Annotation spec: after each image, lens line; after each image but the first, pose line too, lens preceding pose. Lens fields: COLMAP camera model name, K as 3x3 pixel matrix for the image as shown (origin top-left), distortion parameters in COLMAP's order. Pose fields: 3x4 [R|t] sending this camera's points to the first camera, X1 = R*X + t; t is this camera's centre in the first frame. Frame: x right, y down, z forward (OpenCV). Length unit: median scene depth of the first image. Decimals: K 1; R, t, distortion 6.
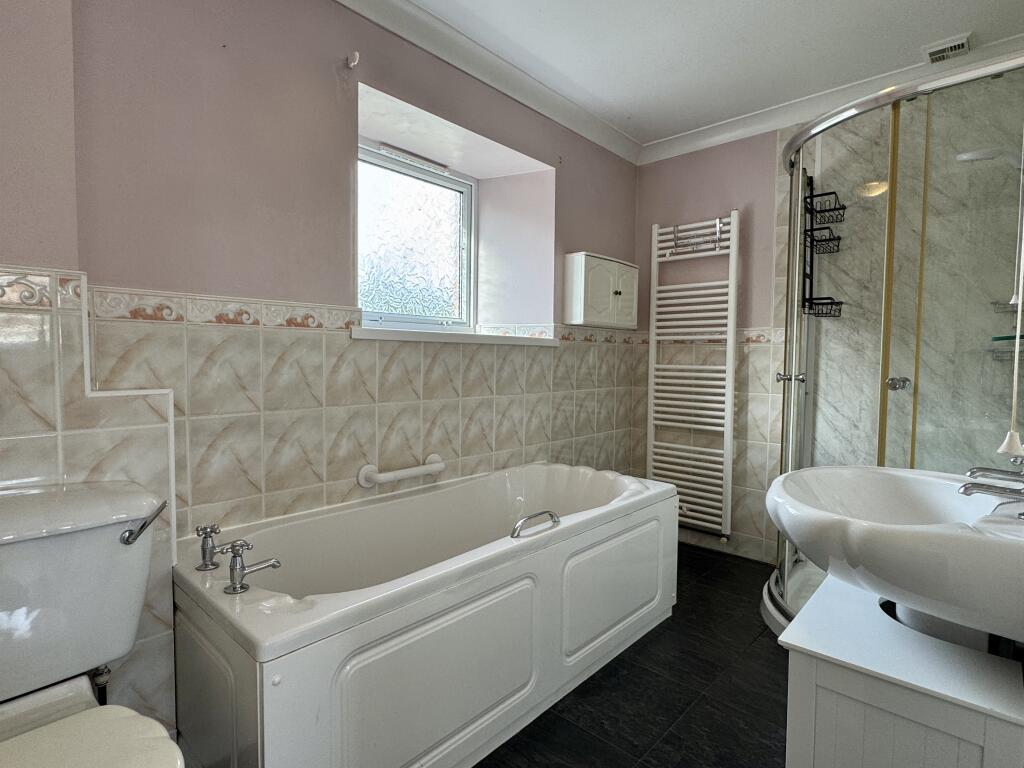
lens RADIAL K [[536.9, 0, 513.7], [0, 536.9, 383.0], [0, 0, 1]] dist [0.001571, 0.000524]
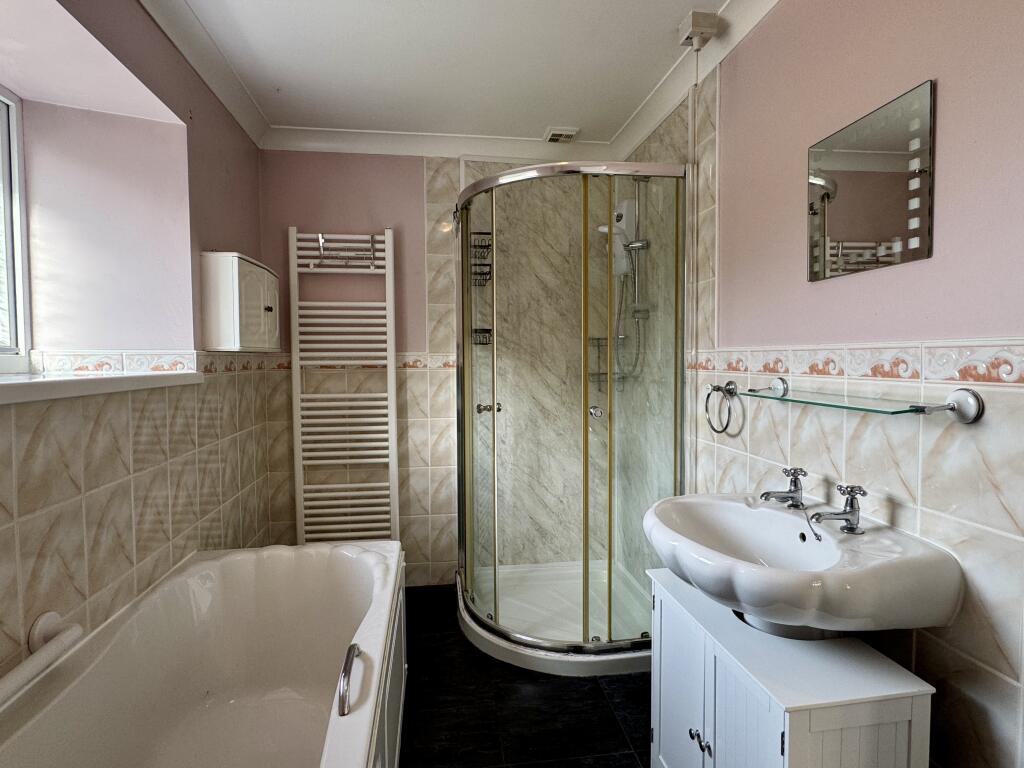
lens RADIAL K [[536.9, 0, 510.6], [0, 536.9, 381.6], [0, 0, 1]] dist [0.001571, 0.000524]
pose [[0.631050, -0.051030, 0.774062, -0.197134], [0.051012, 0.998404, 0.024232, -0.063778], [-0.774063, 0.024194, 0.632646, 0.236951]]
